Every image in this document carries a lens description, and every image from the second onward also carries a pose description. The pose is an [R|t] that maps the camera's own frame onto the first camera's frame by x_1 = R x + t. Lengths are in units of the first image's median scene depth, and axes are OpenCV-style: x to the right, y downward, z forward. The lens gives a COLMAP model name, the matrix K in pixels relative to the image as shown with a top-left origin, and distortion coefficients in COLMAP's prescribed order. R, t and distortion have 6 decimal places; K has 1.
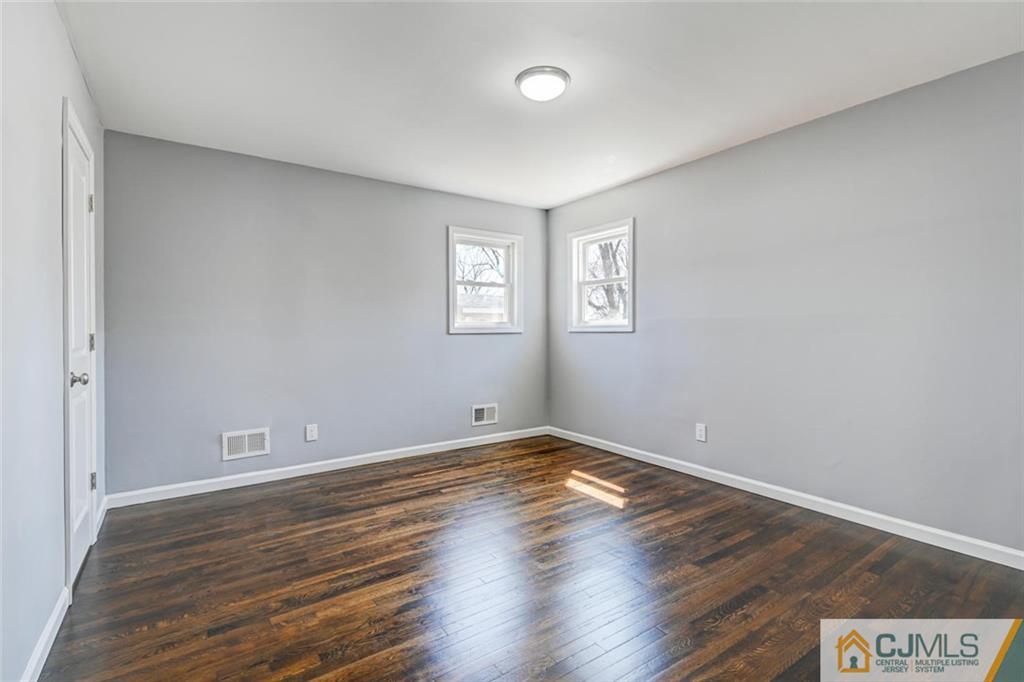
lens RADIAL K [[472.0, 0, 506.9], [0, 472.0, 331.2], [0, 0, 1]] dist [0.011660, -0.000780]
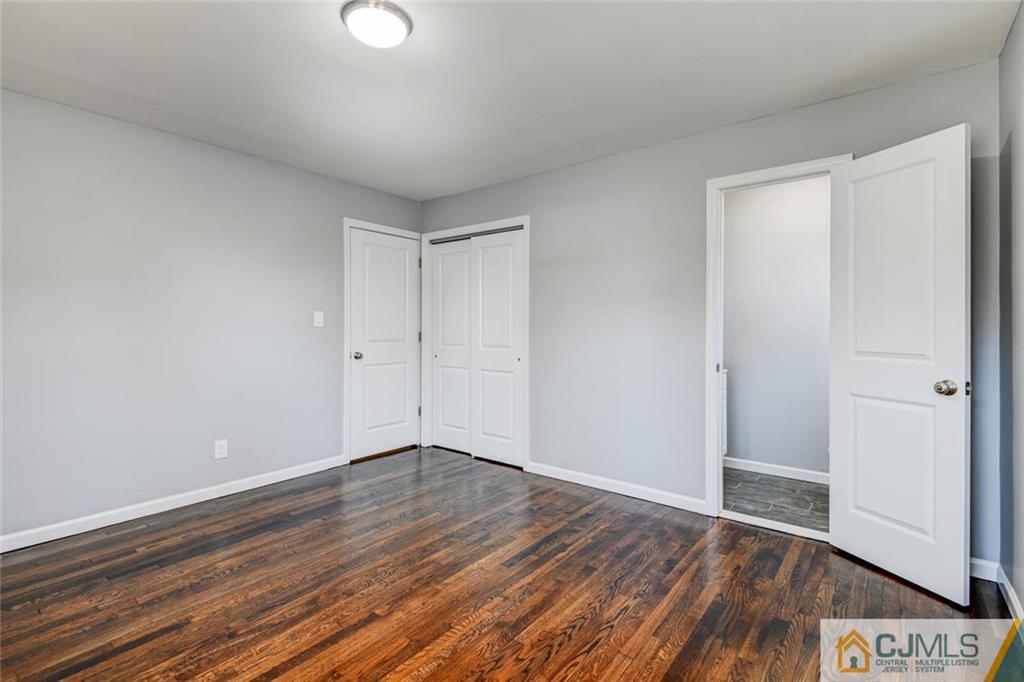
lens RADIAL K [[472.0, 0, 506.9], [0, 472.0, 331.2], [0, 0, 1]] dist [0.011660, -0.000780]
pose [[-0.956641, 0.004319, -0.291239, 0.073182], [0.001096, 0.999936, 0.011232, -0.015172], [0.291269, 0.010426, -0.956584, 1.348964]]
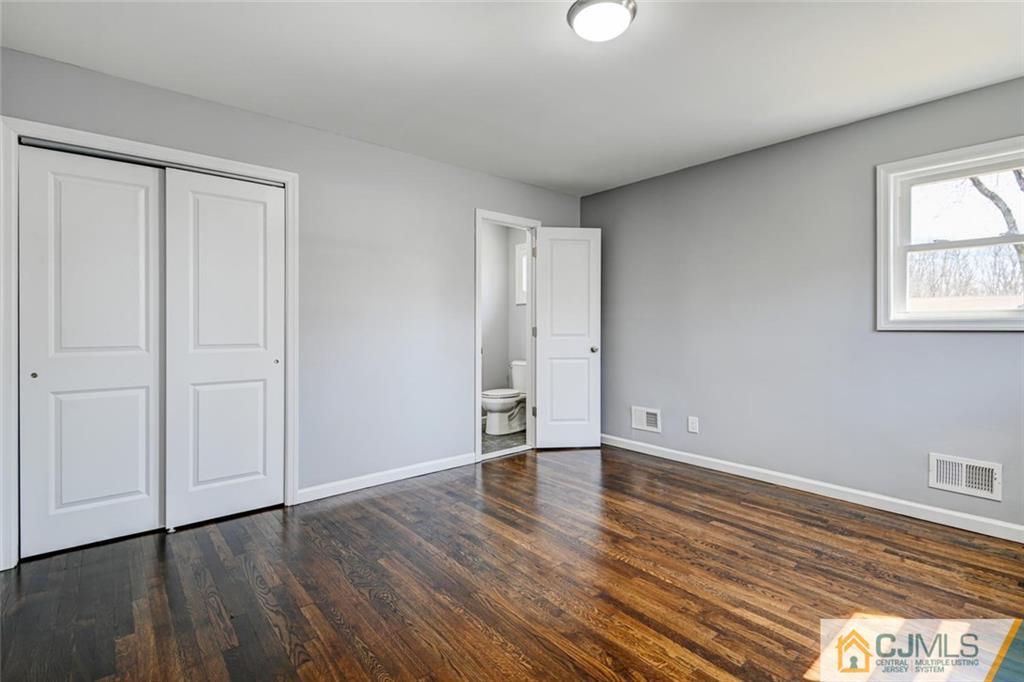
lens RADIAL K [[475.2, 0, 524.8], [0, 475.2, 337.5], [0, 0, 1]] dist [0.016118, -0.000647]
pose [[0.109792, 0.025143, -0.993637, 0.639803], [-0.003706, 0.999683, 0.024887, 0.000563], [0.993948, 0.000950, 0.109851, 0.588004]]
